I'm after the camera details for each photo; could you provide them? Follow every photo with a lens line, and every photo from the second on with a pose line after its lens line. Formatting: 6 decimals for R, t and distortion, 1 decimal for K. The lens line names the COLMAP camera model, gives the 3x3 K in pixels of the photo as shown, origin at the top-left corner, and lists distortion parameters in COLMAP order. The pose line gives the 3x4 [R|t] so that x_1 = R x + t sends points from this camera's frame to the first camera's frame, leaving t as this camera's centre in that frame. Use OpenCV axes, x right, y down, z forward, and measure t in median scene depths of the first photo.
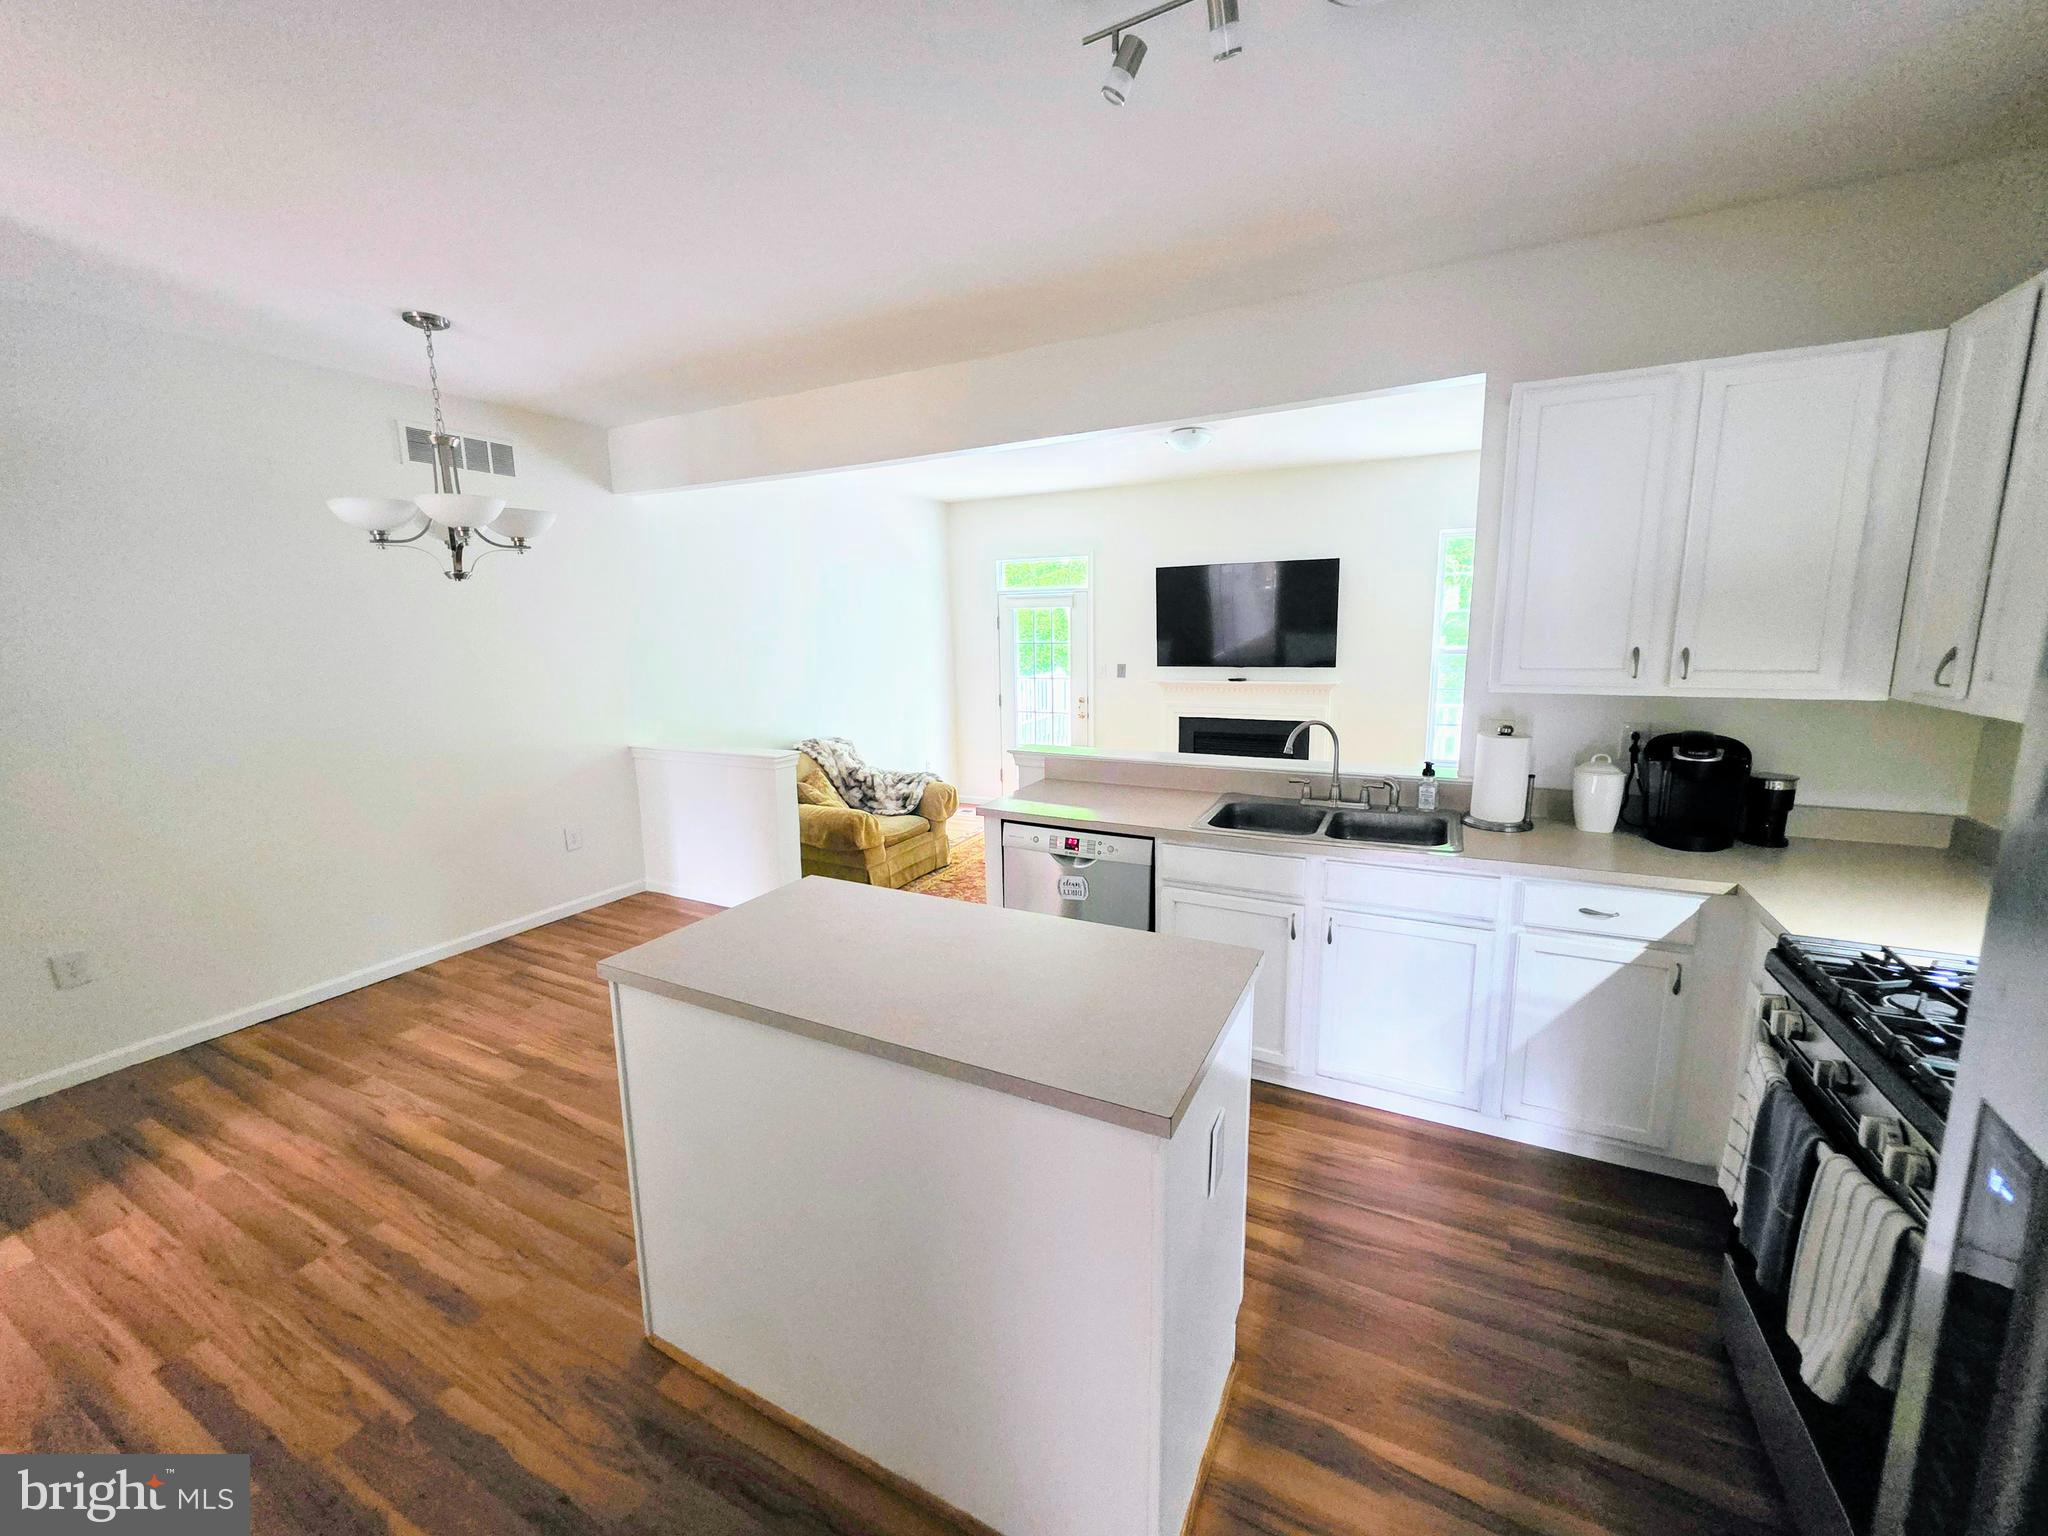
lens RADIAL K [[820.3, 0, 1014.7], [0, 820.3, 764.4], [0, 0, 1]] dist [-0.000172, 0.001339]
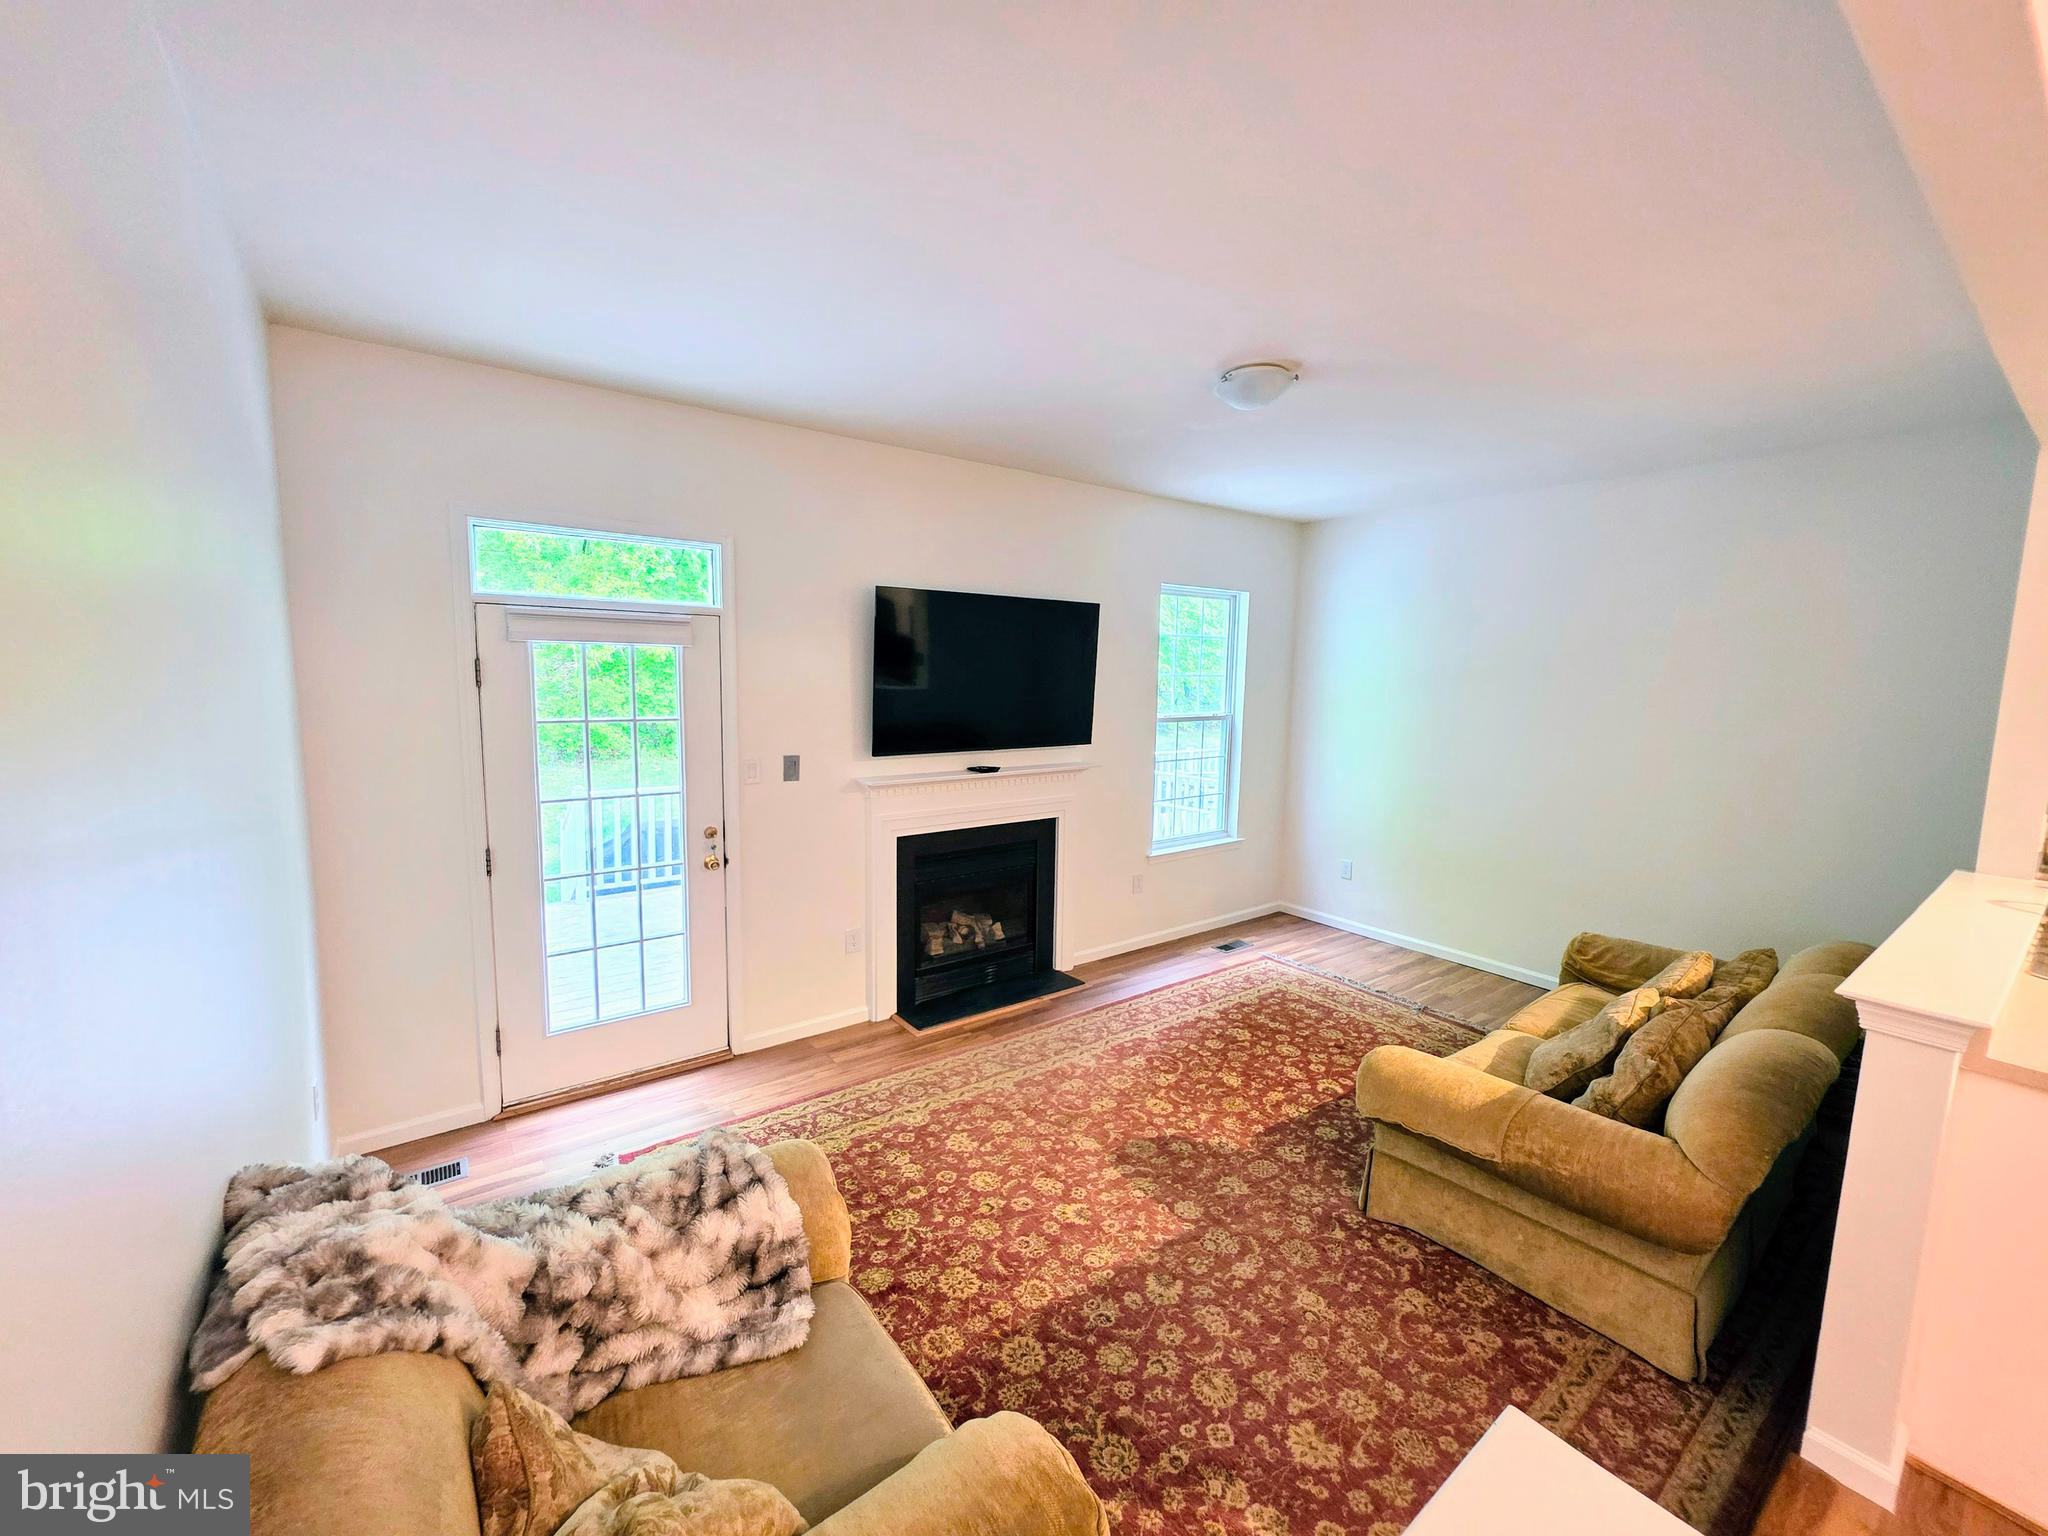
lens RADIAL K [[820.3, 0, 1019.0], [0, 820.3, 766.7], [0, 0, 1]] dist [-0.000172, 0.001339]
pose [[0.431373, -0.080263, 0.898596, -0.708959], [0.130180, 0.991149, 0.026037, -0.270430], [-0.892732, 0.105747, 0.438004, 1.556470]]
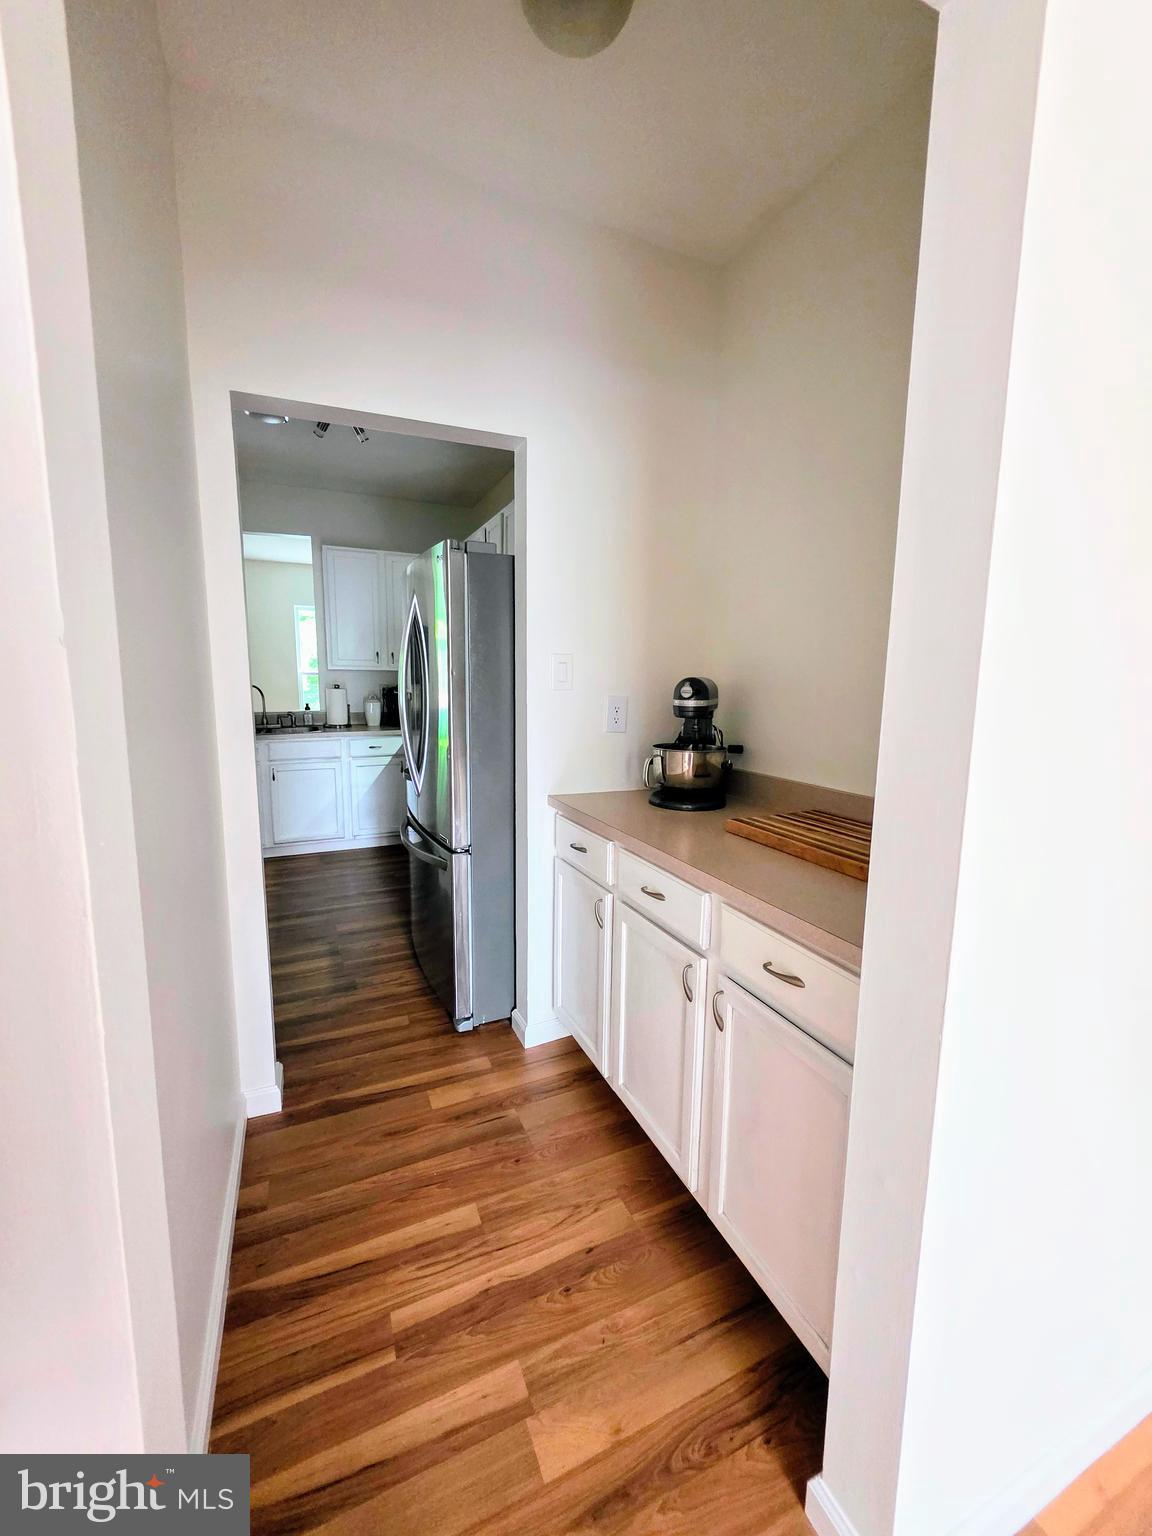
lens RADIAL K [[615.2, 0, 573.8], [0, 615.2, 765.1], [0, 0, 1]] dist [-0.000172, 0.001339]
pose [[0.619393, -0.090733, 0.779820, -0.354710], [0.106652, 0.993815, 0.030920, 0.183798], [-0.777803, 0.064018, 0.625239, -0.582398]]
